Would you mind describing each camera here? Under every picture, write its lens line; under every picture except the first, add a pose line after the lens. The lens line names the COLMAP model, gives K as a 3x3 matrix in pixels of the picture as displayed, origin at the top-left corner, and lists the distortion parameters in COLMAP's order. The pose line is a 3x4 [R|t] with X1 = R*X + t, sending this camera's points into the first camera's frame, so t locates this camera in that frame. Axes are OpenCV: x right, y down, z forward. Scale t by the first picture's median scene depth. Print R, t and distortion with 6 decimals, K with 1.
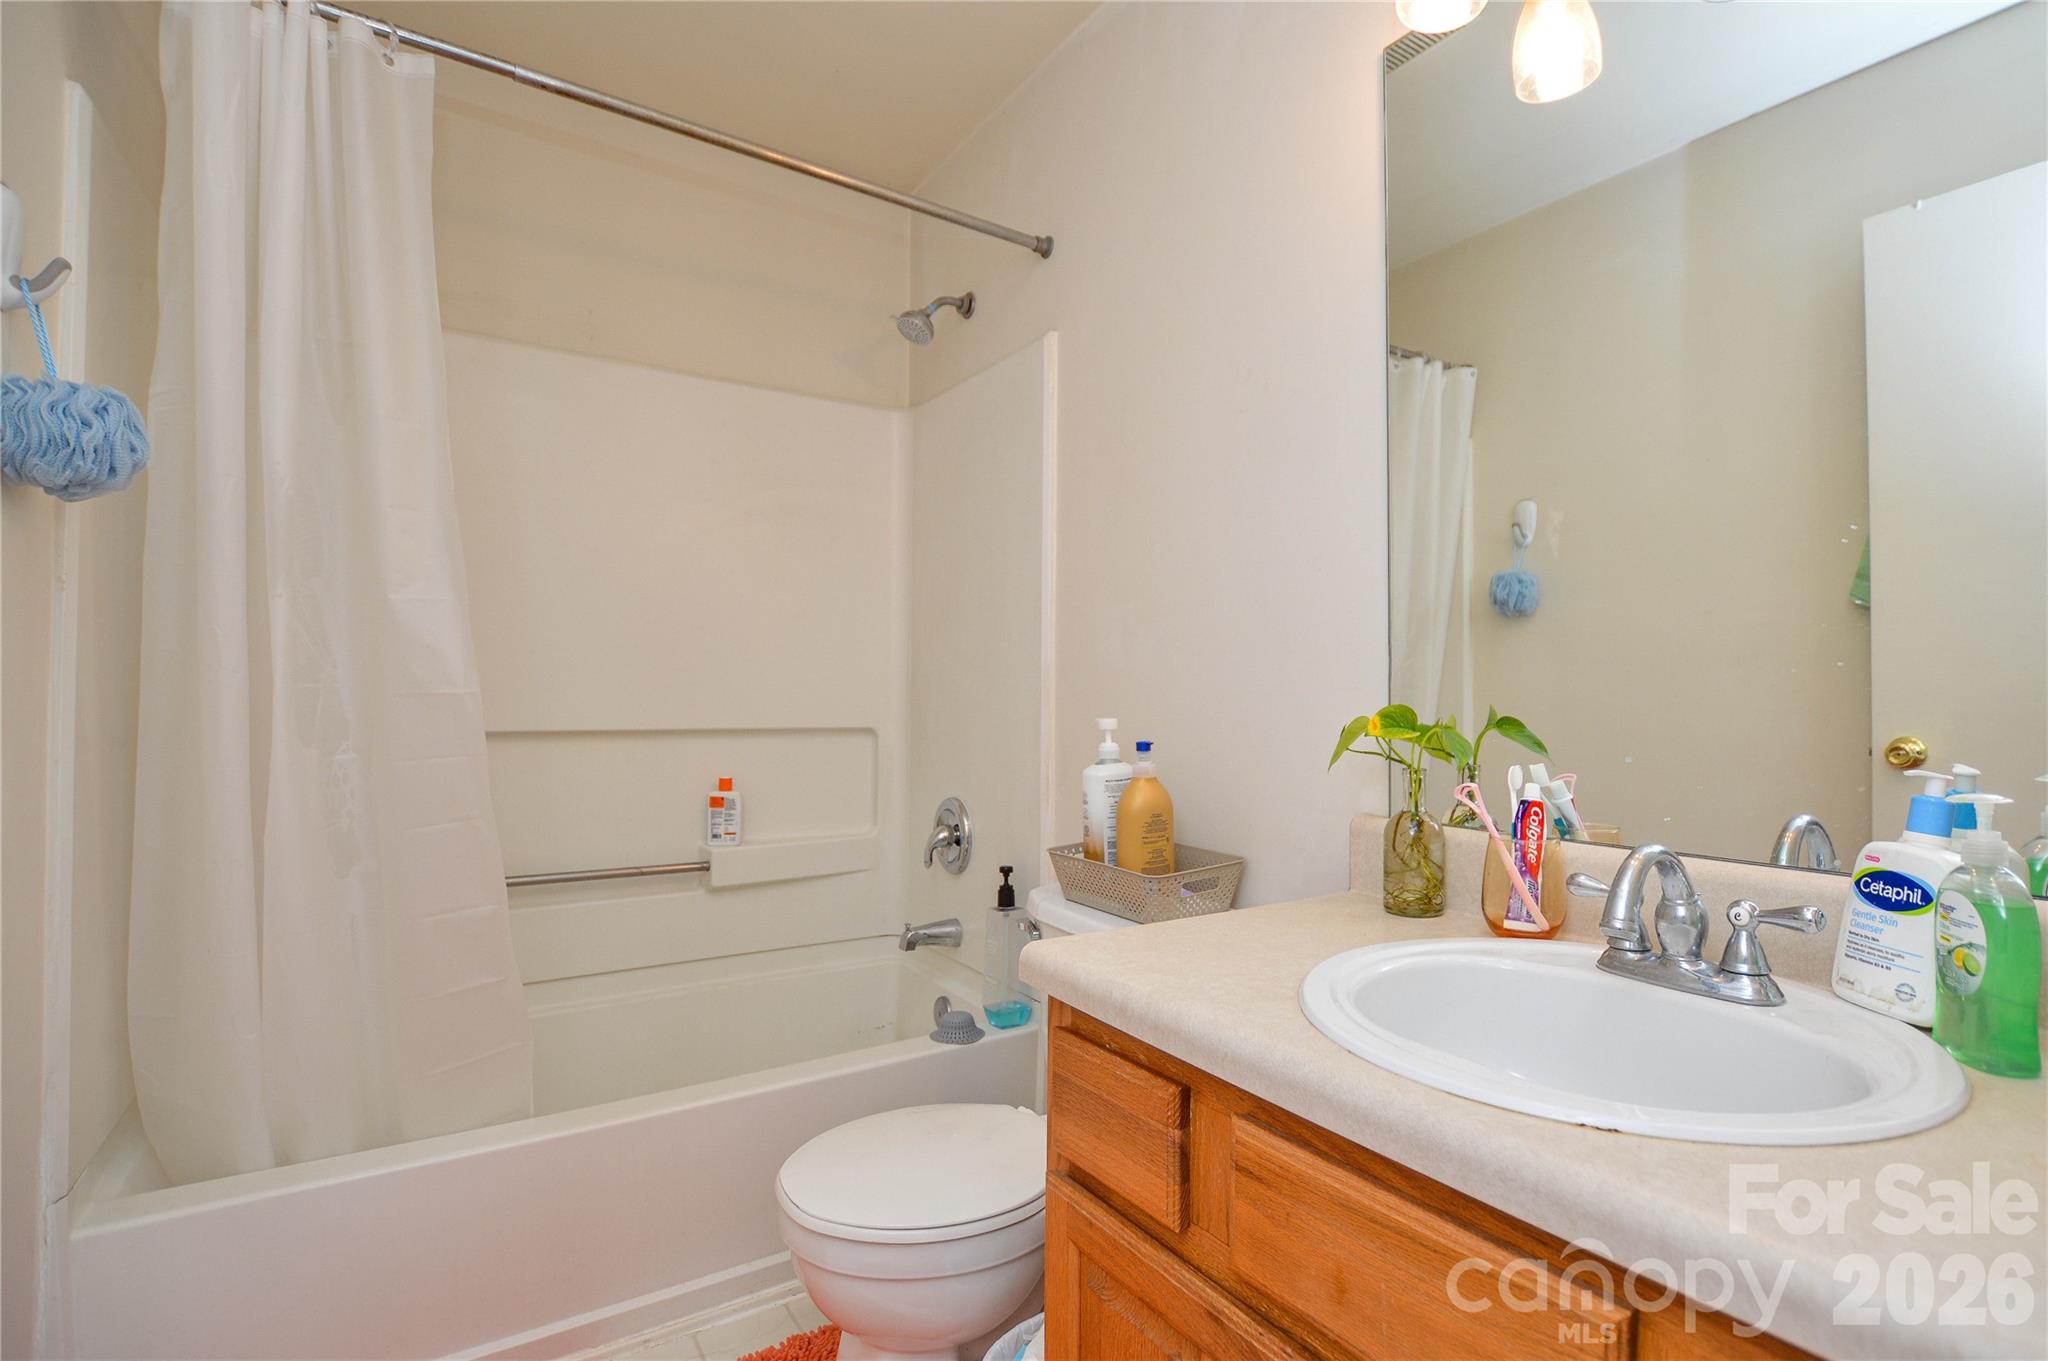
lens RADIAL K [[1087.9, 0, 1142.0], [0, 1087.9, 680.5], [0, 0, 1]] dist [-0.002240, -0.000270]
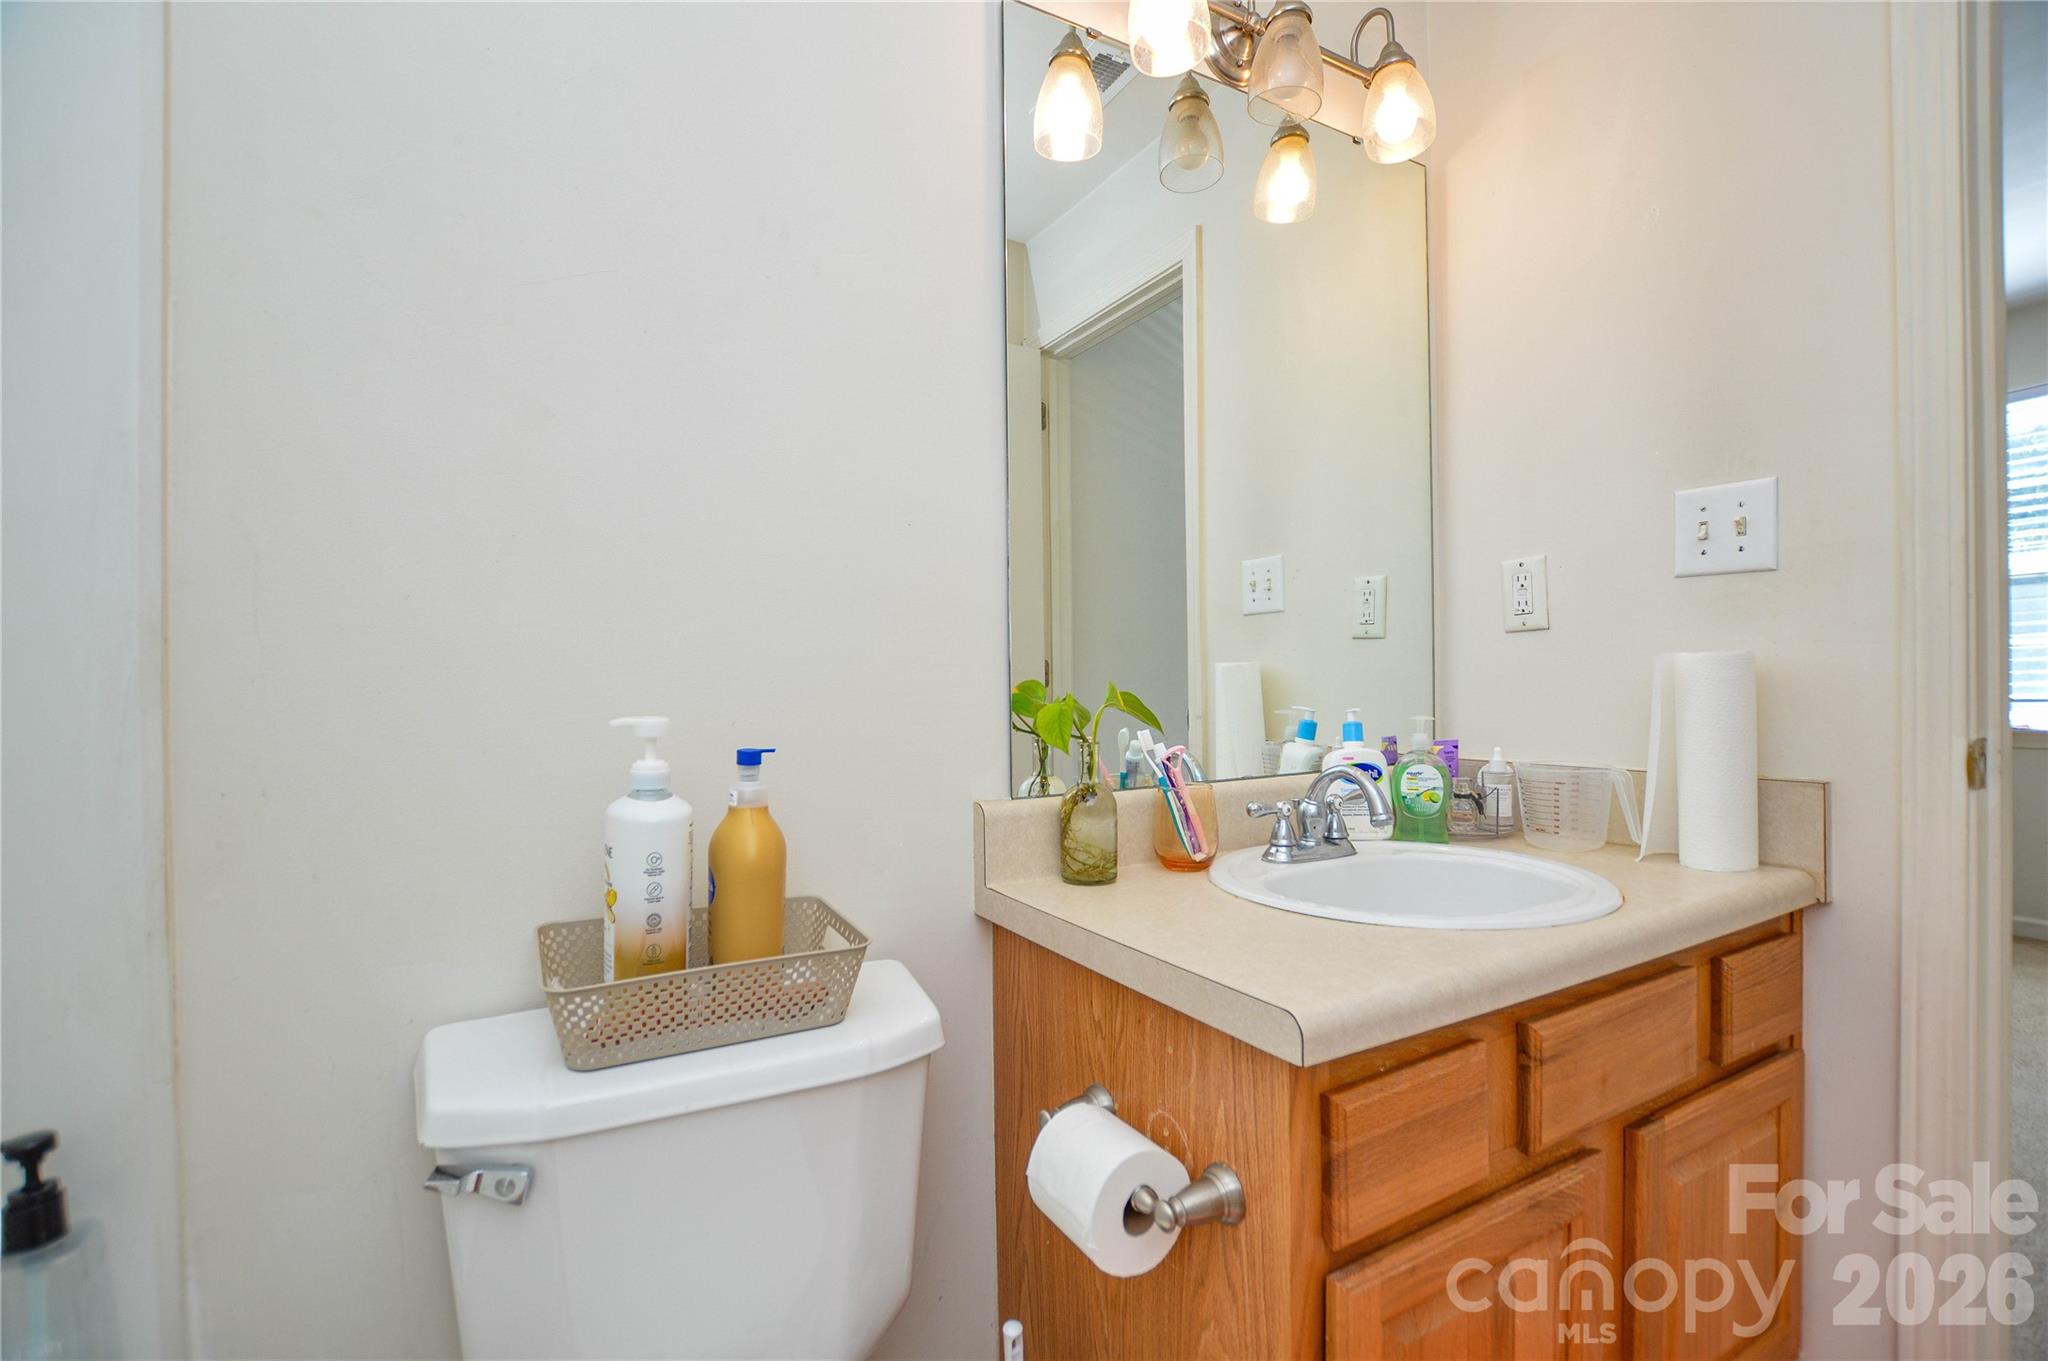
lens RADIAL K [[909.8, 0, 1013.9], [0, 909.8, 685.2], [0, 0, 1]] dist [-0.025950, 0.000776]
pose [[0.082671, -0.006325, 0.996557, -0.395301], [0.001128, 0.999980, 0.006254, 0.012610], [-0.996576, 0.000607, 0.082677, 0.632812]]
